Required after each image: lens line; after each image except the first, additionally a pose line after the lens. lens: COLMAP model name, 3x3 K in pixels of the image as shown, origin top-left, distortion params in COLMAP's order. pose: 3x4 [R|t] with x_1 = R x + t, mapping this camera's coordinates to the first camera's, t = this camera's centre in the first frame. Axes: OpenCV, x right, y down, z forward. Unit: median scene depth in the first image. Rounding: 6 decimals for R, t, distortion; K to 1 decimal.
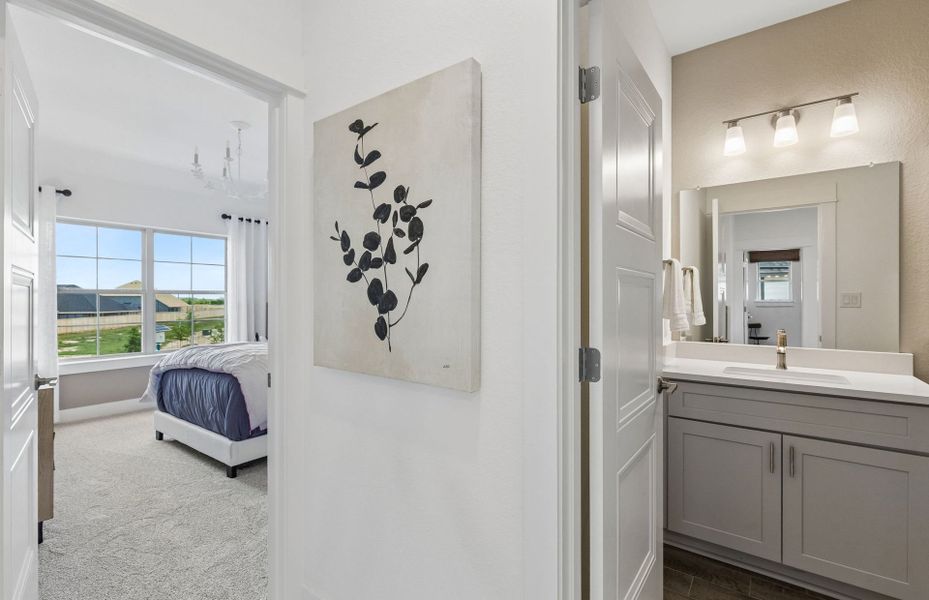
lens RADIAL K [[423.6, 0, 464.0], [0, 423.6, 302.4], [0, 0, 1]] dist [0.000539, -0.001142]
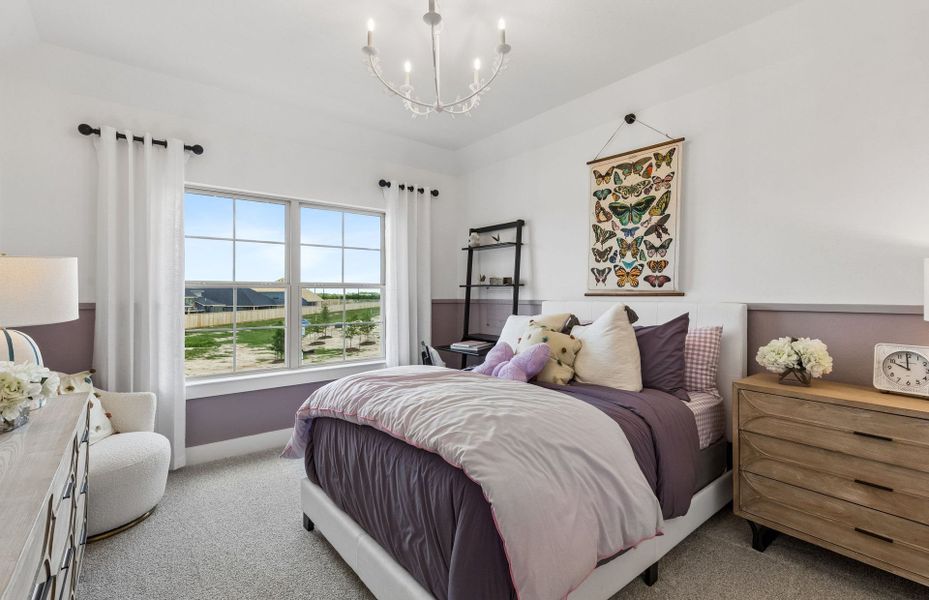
lens RADIAL K [[423.6, 0, 465.7], [0, 423.6, 296.0], [0, 0, 1]] dist [0.000539, -0.001142]
pose [[0.968768, 0.002534, -0.247956, -0.251779], [-0.003728, 0.999984, -0.004345, -0.003305], [0.247941, 0.005133, 0.968762, 0.334438]]
